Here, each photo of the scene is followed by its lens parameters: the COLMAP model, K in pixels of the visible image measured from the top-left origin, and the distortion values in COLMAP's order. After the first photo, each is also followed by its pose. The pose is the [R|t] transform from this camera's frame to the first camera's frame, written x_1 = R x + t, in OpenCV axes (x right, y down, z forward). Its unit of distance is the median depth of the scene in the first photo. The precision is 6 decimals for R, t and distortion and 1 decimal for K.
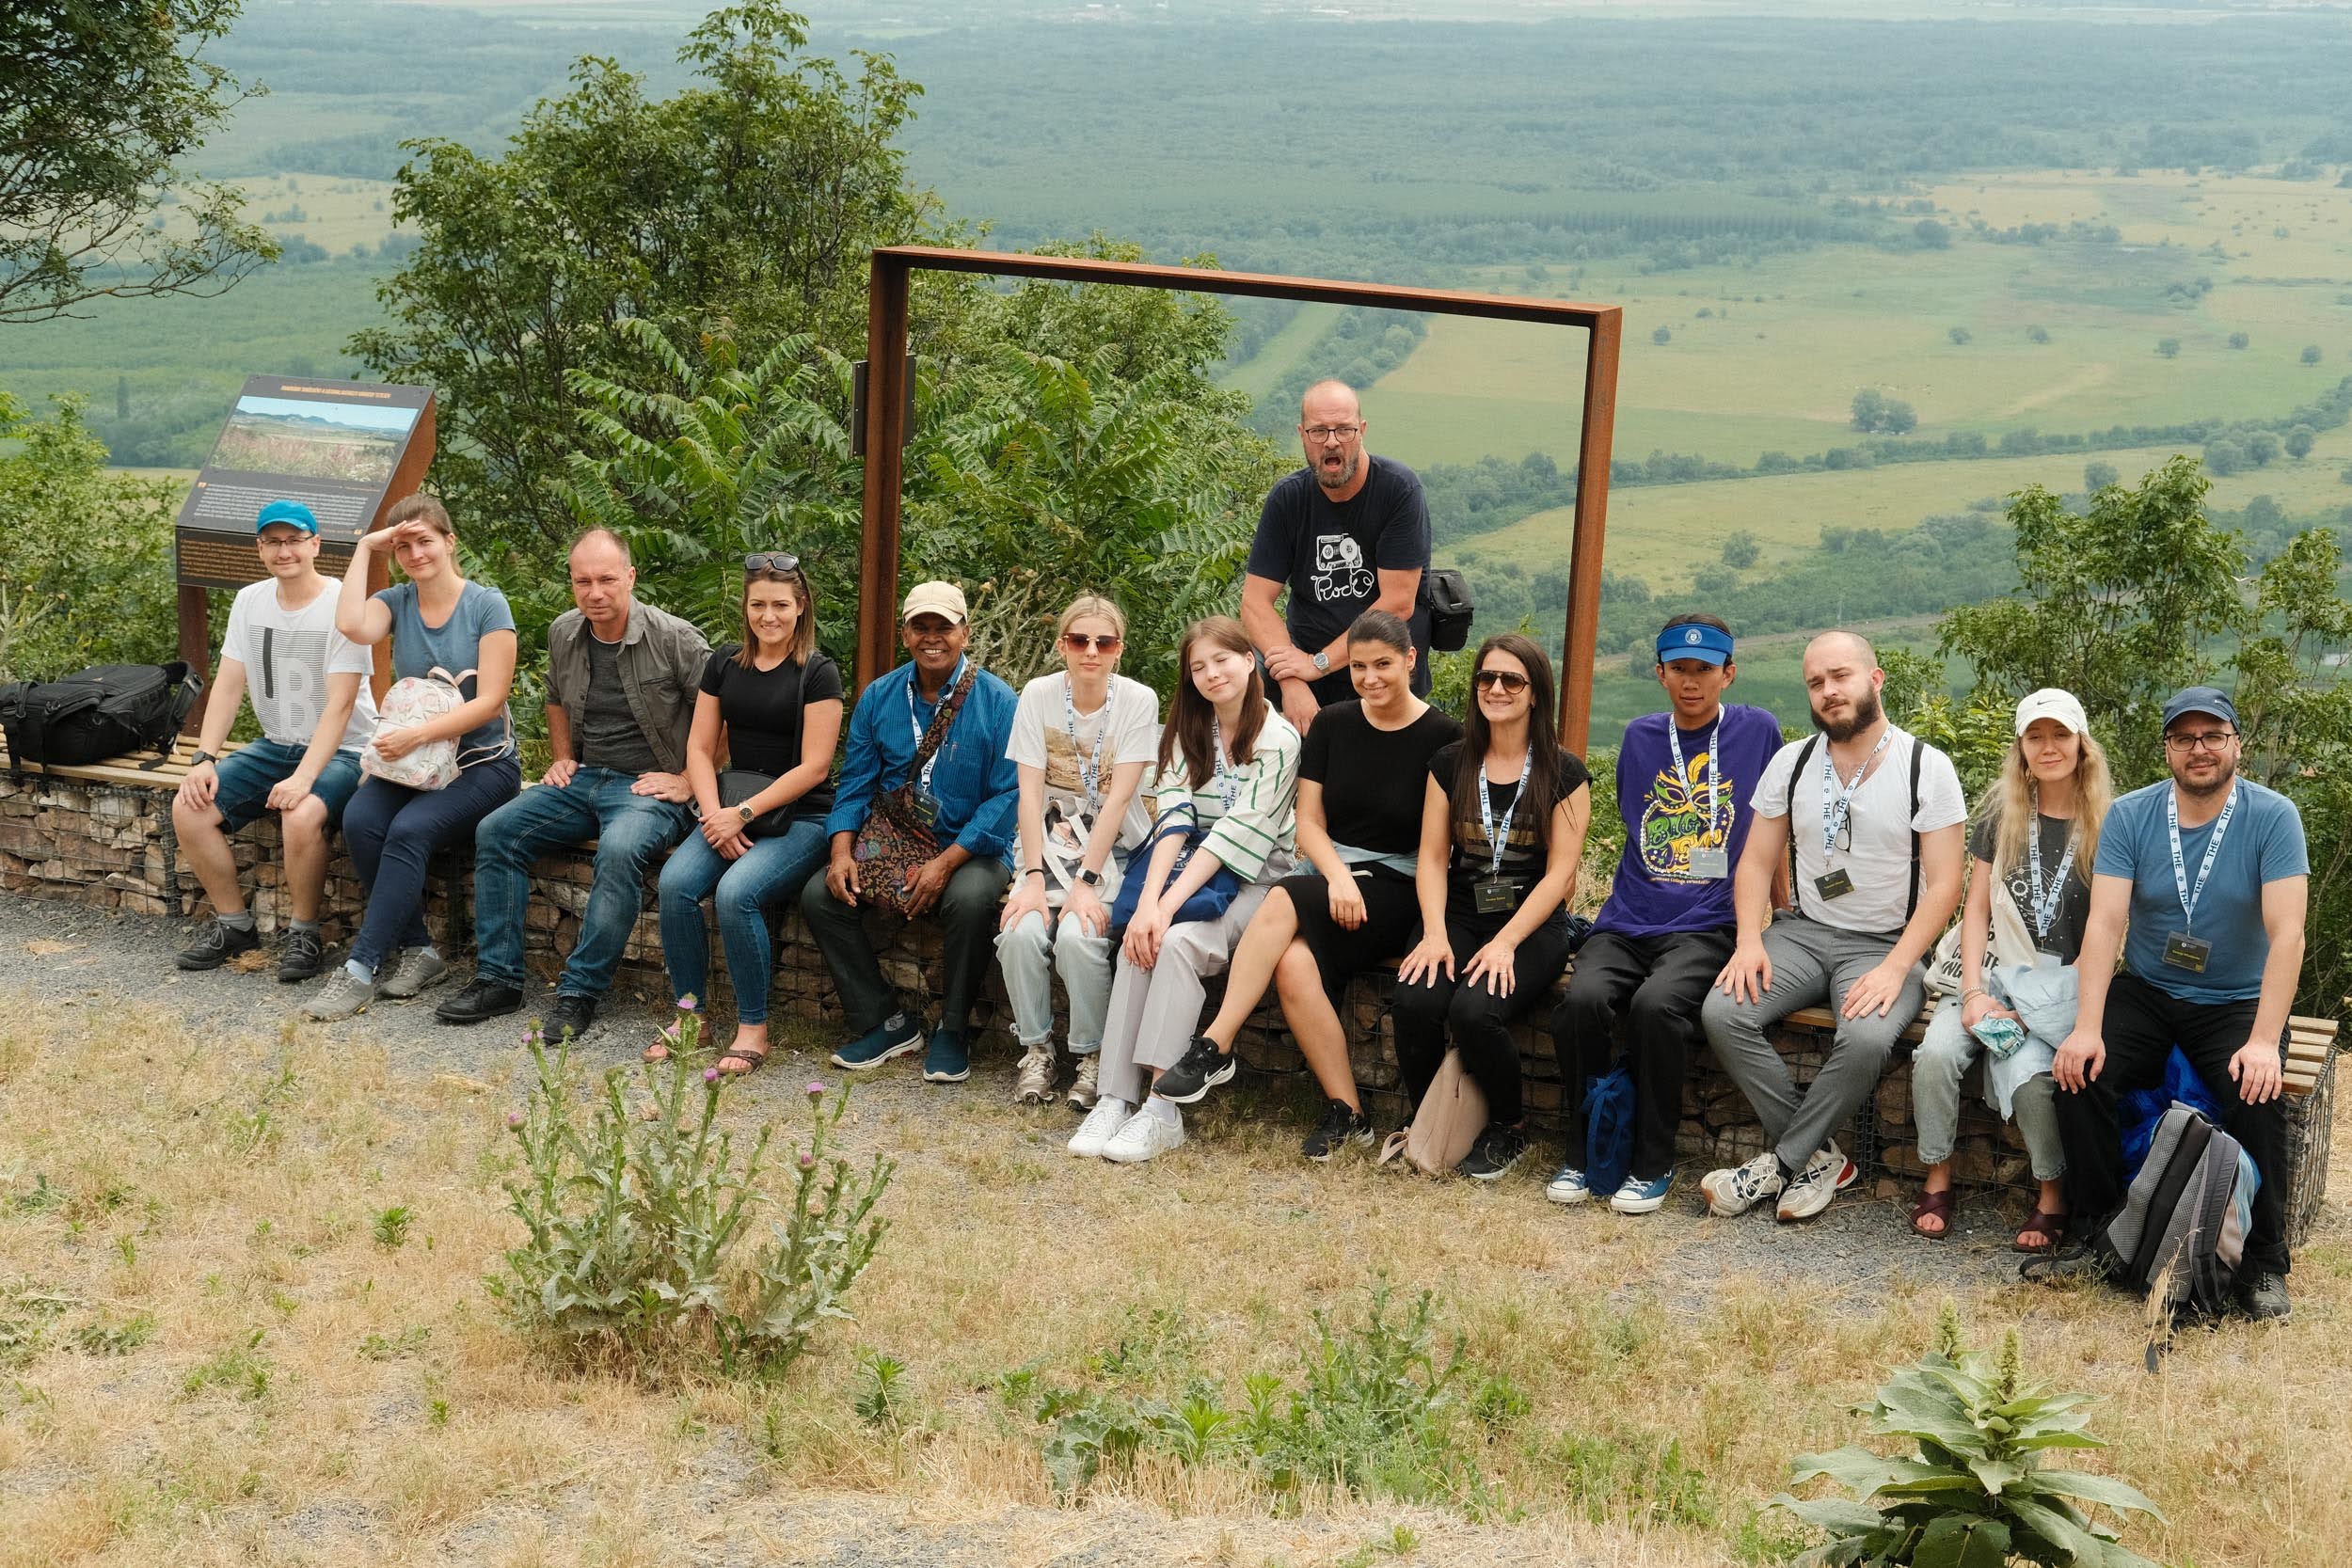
lens RADIAL K [[3621.7, 0, 1198.2], [0, 3621.7, 793.6], [0, 0, 1]] dist [-0.074106, 0.784190]
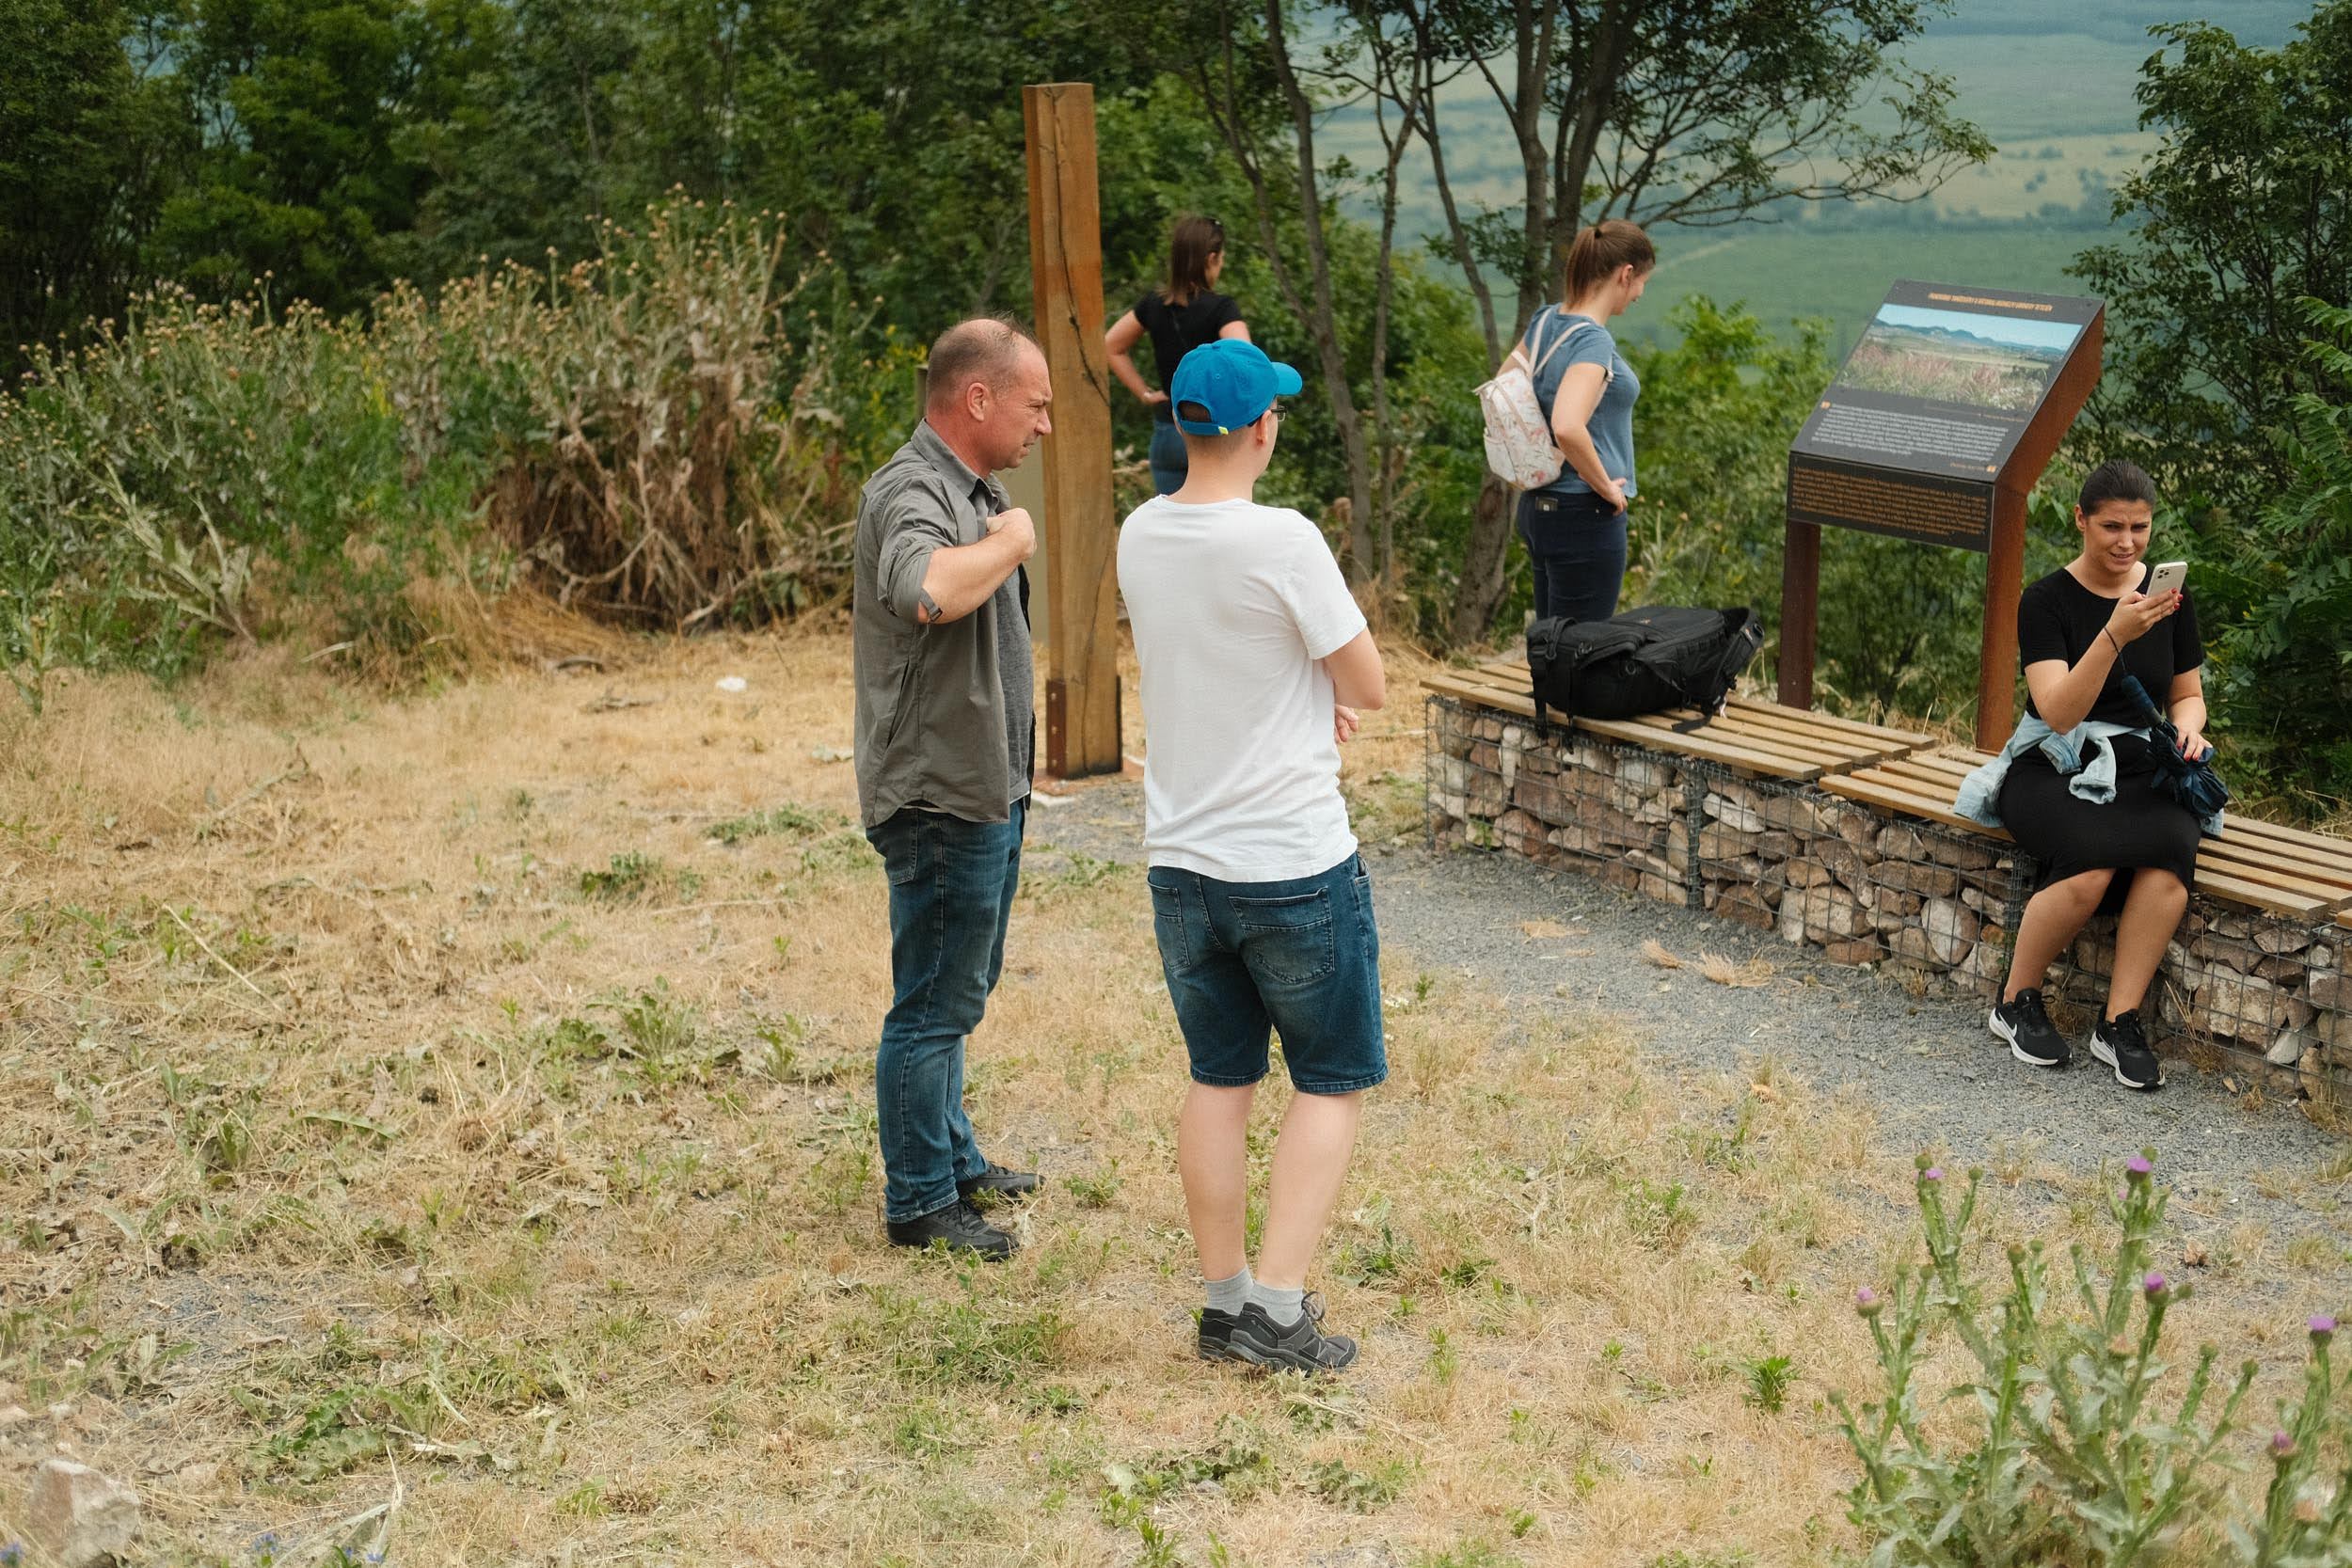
lens RADIAL K [[3621.7, 0, 1198.2], [0, 3621.7, 793.6], [0, 0, 1]] dist [-0.074106, 0.784190]
pose [[0.876427, 0.097463, -0.471569, 0.009540], [-0.091969, 0.995155, 0.034749, -0.011170], [0.472671, 0.012915, 0.881144, 0.202369]]
